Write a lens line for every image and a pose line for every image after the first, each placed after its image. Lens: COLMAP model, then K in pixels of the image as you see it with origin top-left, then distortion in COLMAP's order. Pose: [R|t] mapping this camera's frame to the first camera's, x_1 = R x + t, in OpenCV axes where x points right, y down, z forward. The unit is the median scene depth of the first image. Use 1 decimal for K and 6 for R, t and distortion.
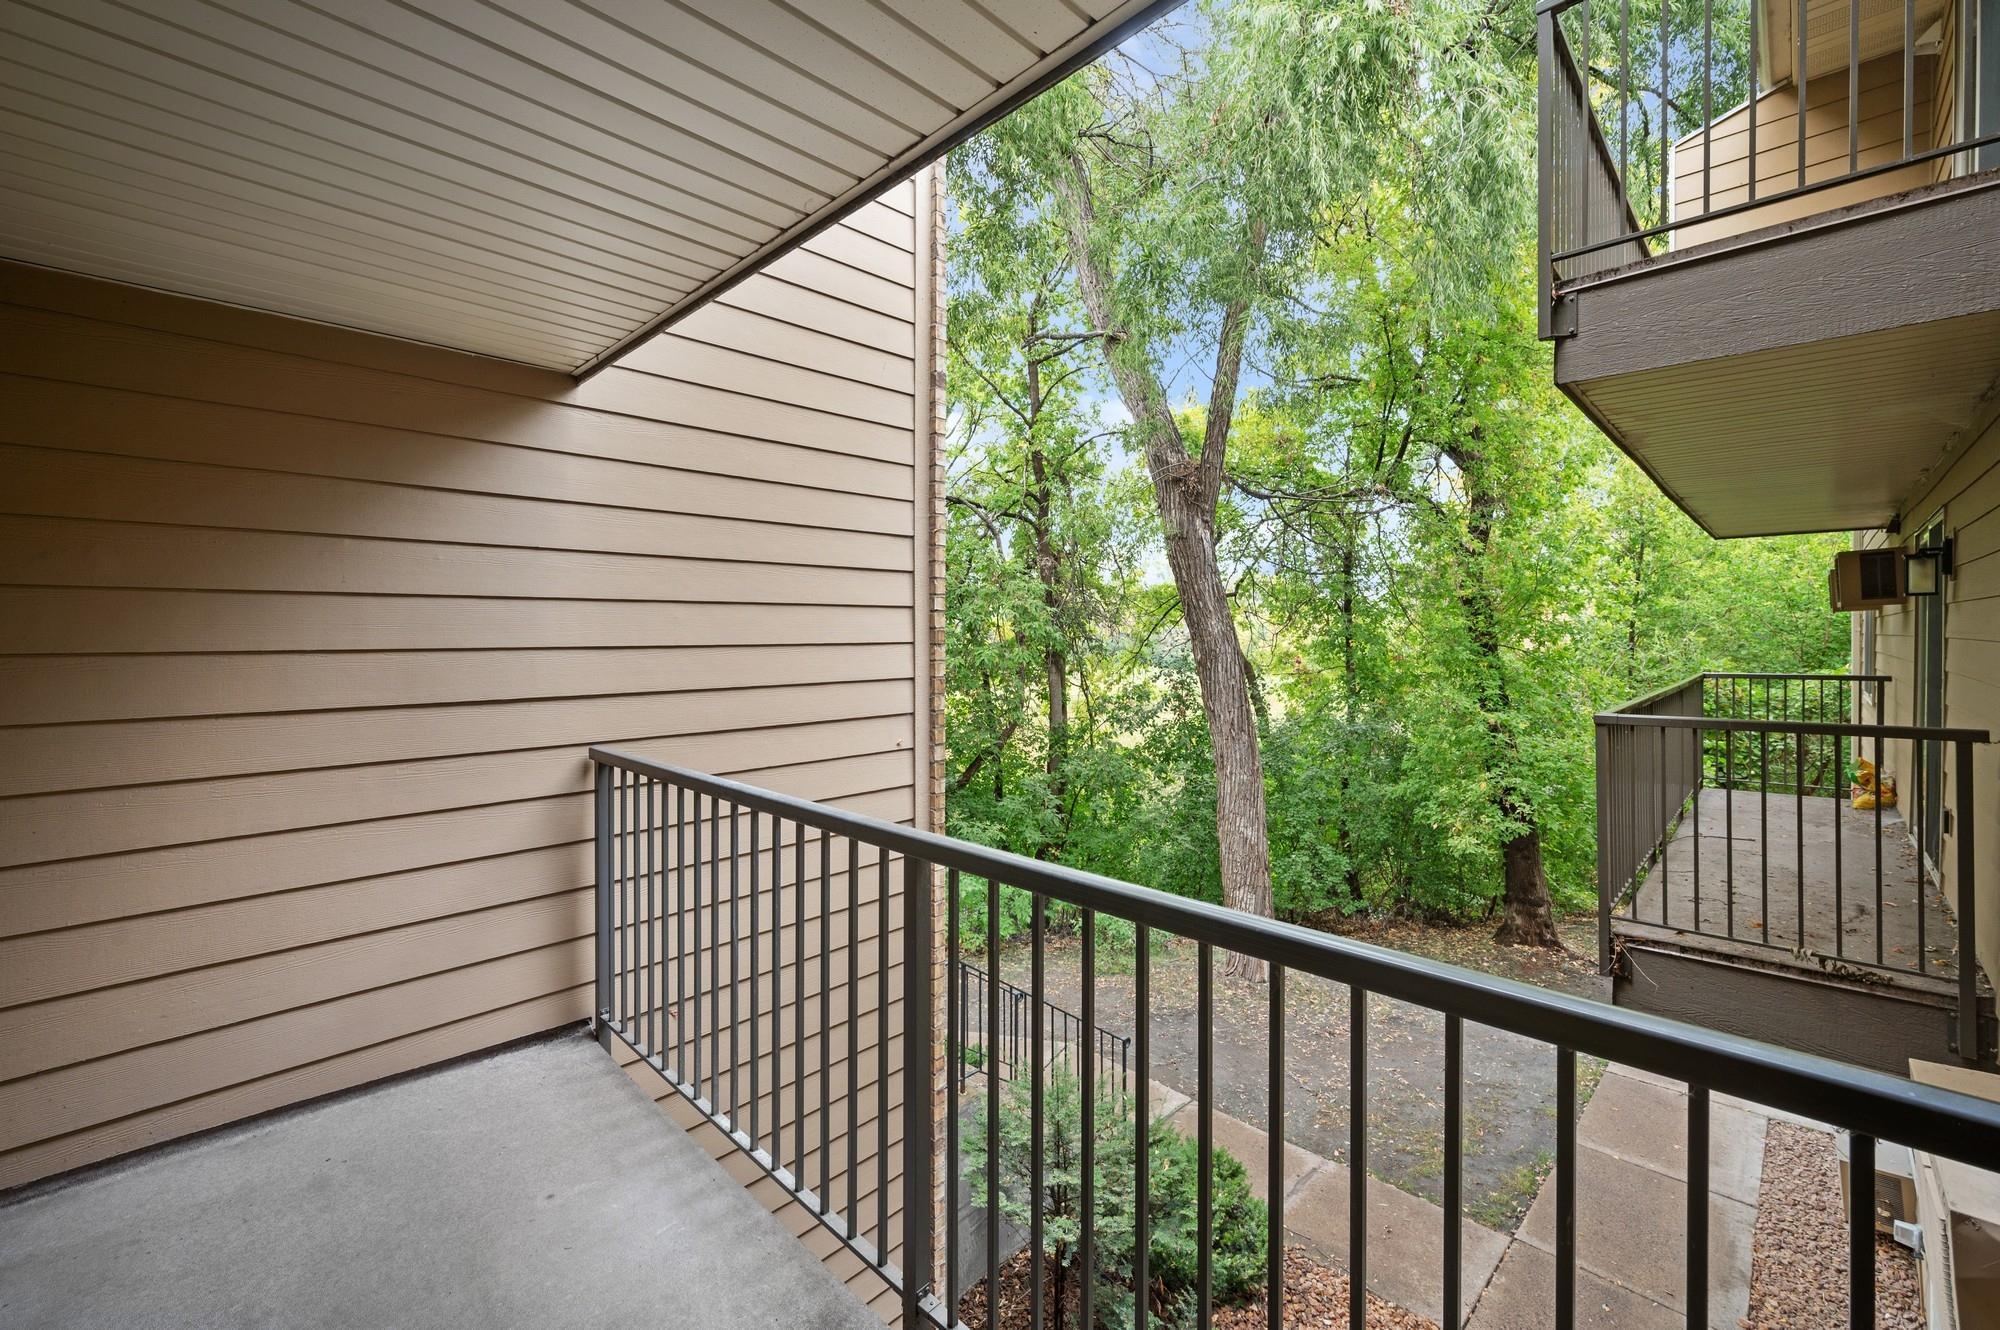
lens RADIAL K [[853.8, 0, 1019.2], [0, 853.8, 634.6], [0, 0, 1]] dist [-0.004286, 0.000355]
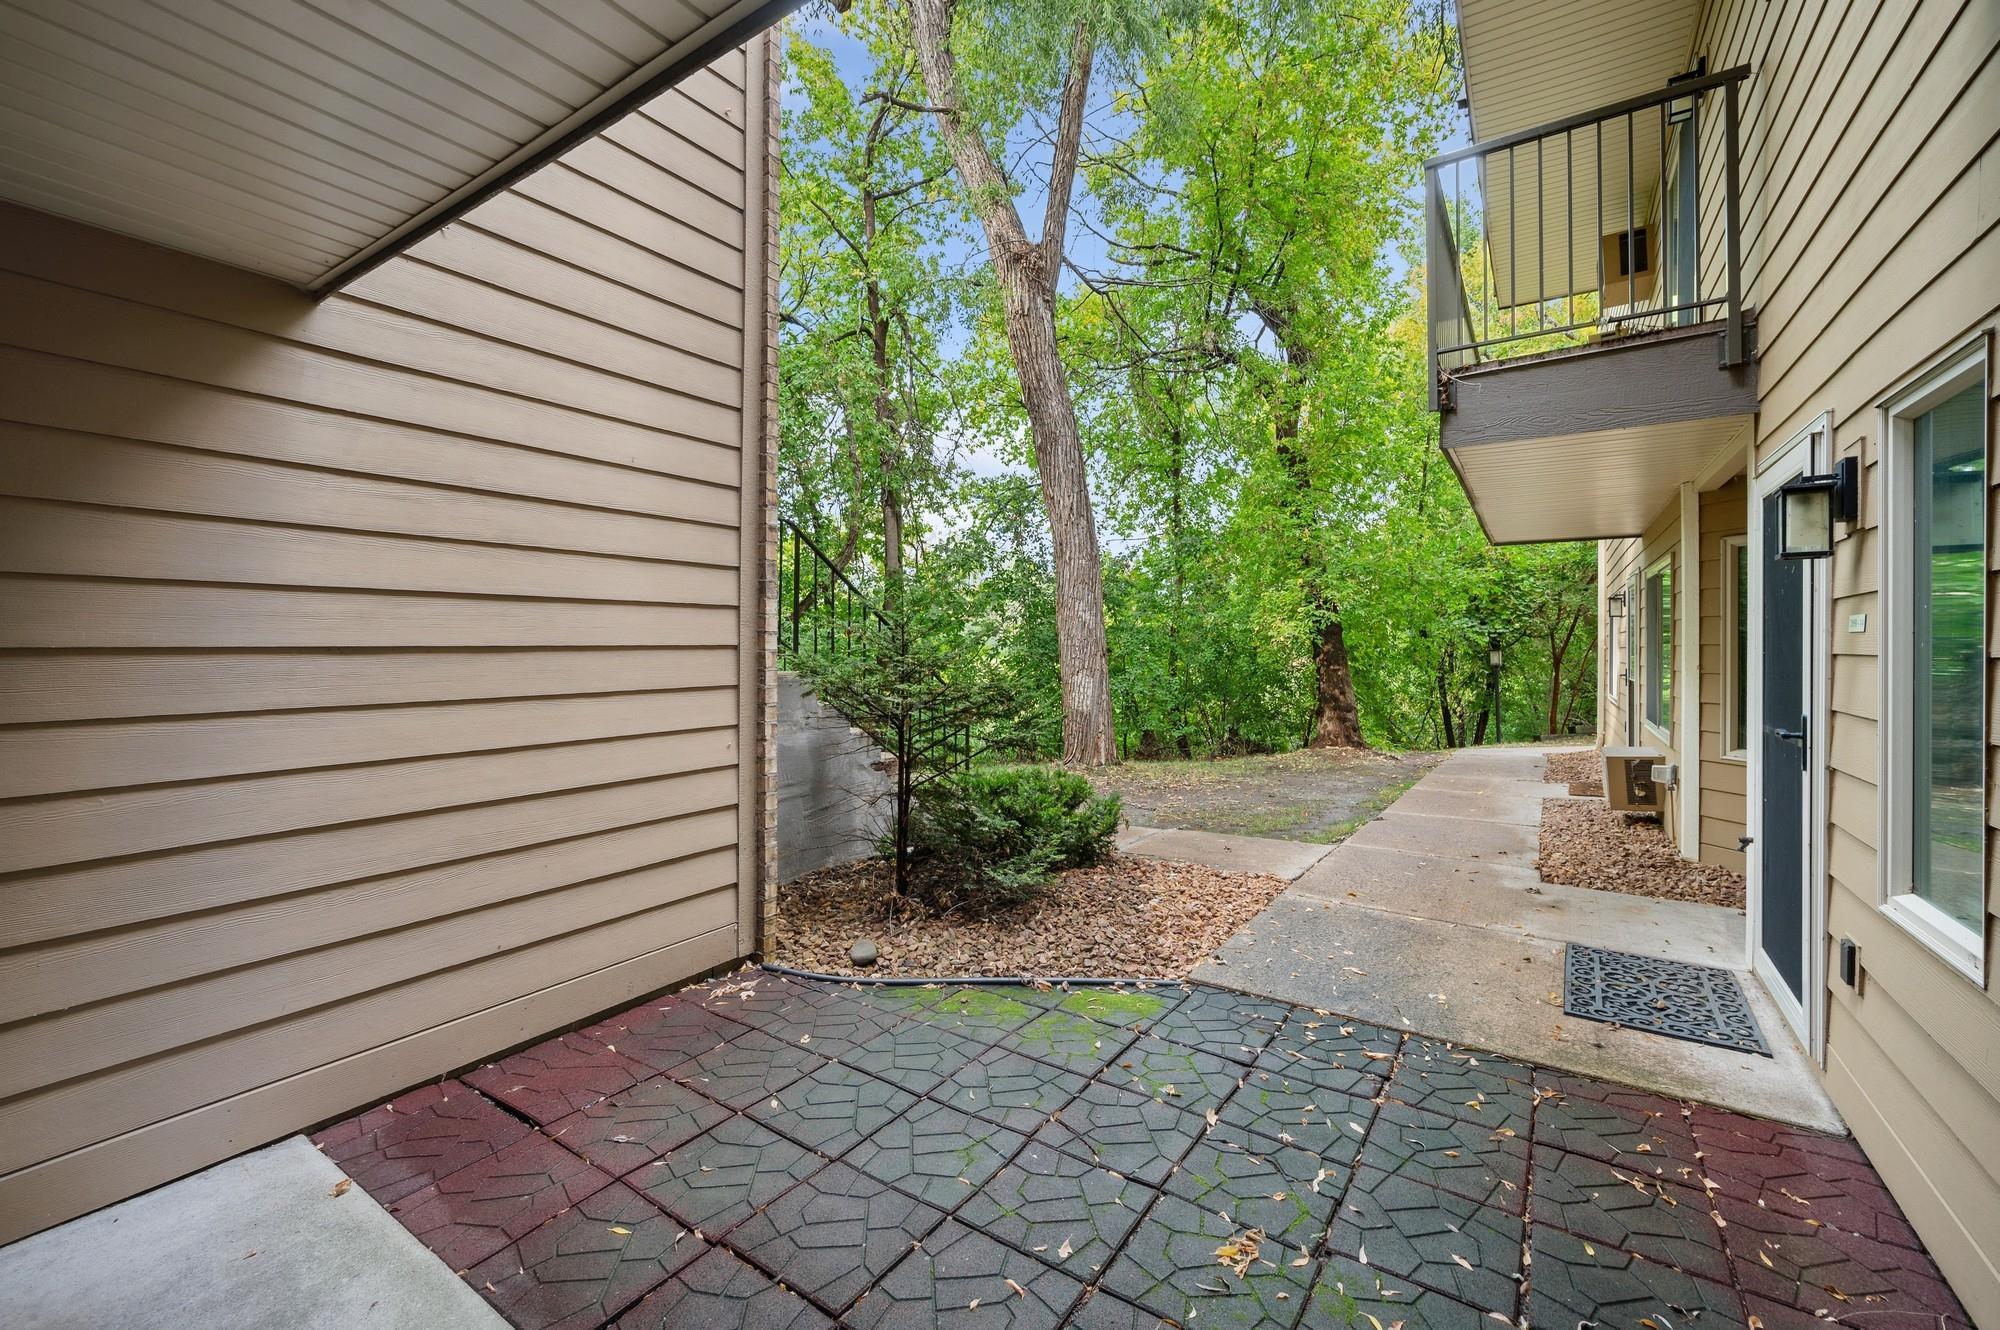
lens RADIAL K [[853.8, 0, 1019.2], [0, 853.8, 634.6], [0, 0, 1]] dist [-0.004286, 0.000355]
pose [[0.980978, 0.008022, 0.193955, -0.002812], [-0.004555, 0.999822, -0.018318, 0.198243], [-0.194068, 0.017086, 0.980839, 0.022073]]
